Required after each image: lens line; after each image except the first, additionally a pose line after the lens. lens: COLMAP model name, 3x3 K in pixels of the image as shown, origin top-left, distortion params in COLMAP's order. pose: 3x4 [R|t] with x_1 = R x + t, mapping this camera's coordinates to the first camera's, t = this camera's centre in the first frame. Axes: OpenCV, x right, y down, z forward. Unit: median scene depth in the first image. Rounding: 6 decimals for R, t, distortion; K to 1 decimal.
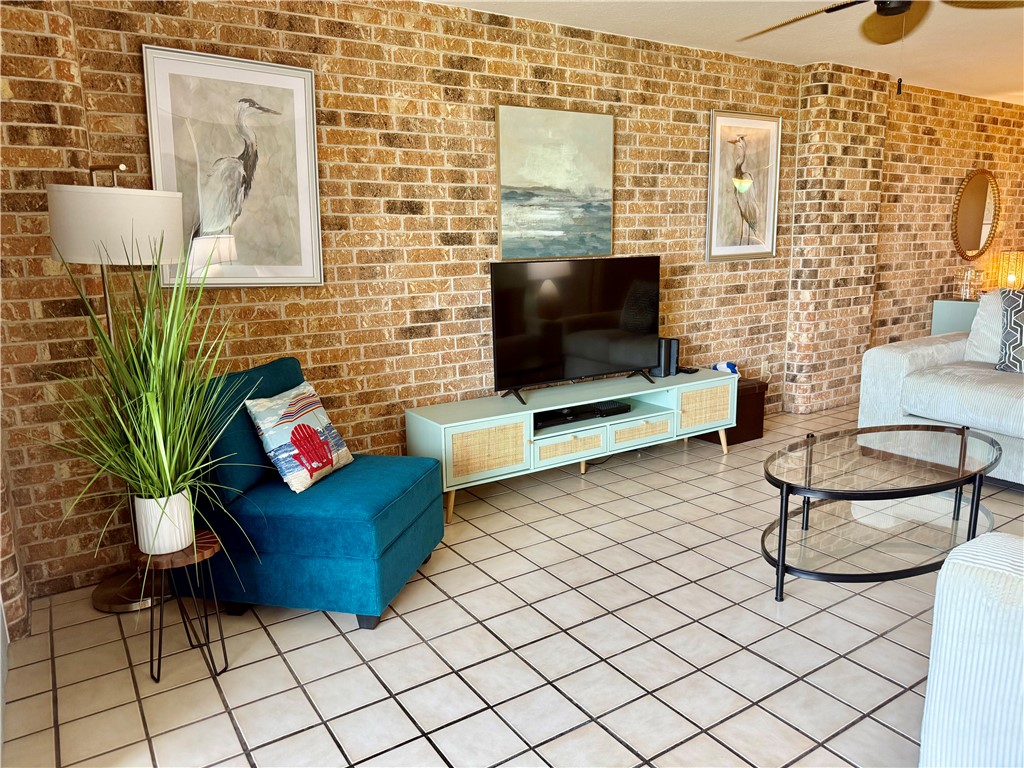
lens RADIAL K [[729.1, 0, 513.7], [0, 729.1, 379.8], [0, 0, 1]] dist [0.000653, -0.001132]
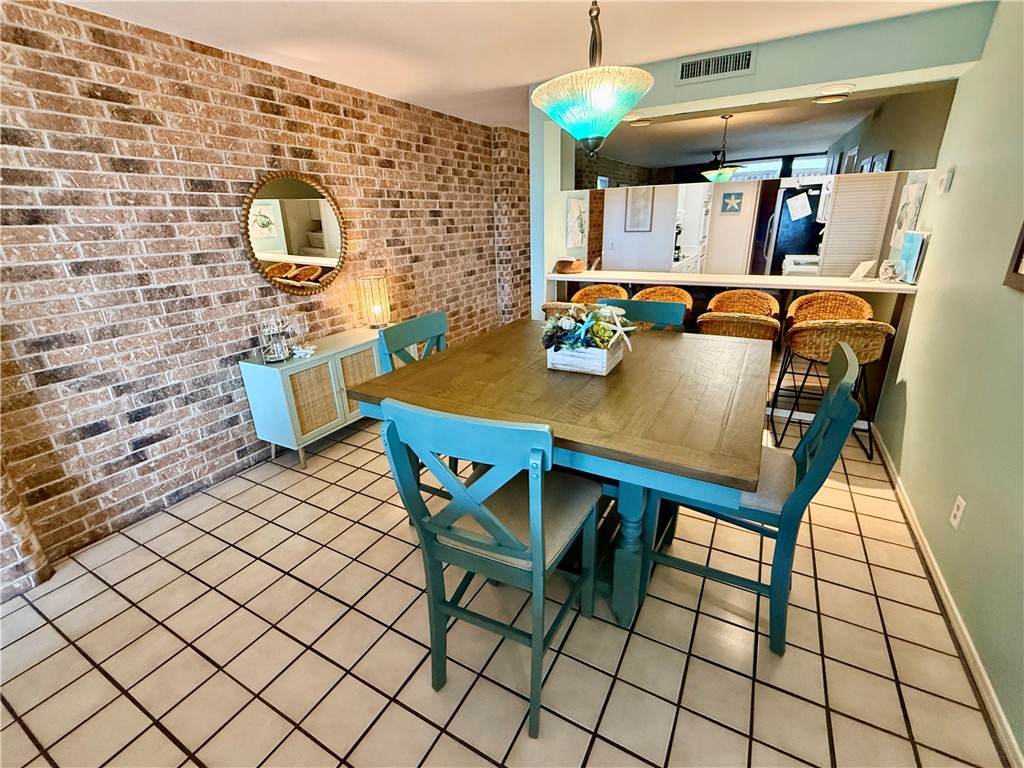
lens RADIAL K [[450.3, 0, 512.7], [0, 450.3, 384.6], [0, 0, 1]] dist [-0.000688, 0.000115]
pose [[0.888598, -0.165448, 0.427809, 0.644591], [0.102088, 0.980624, 0.167194, -0.137773], [-0.447181, -0.104894, 0.888271, 0.501461]]
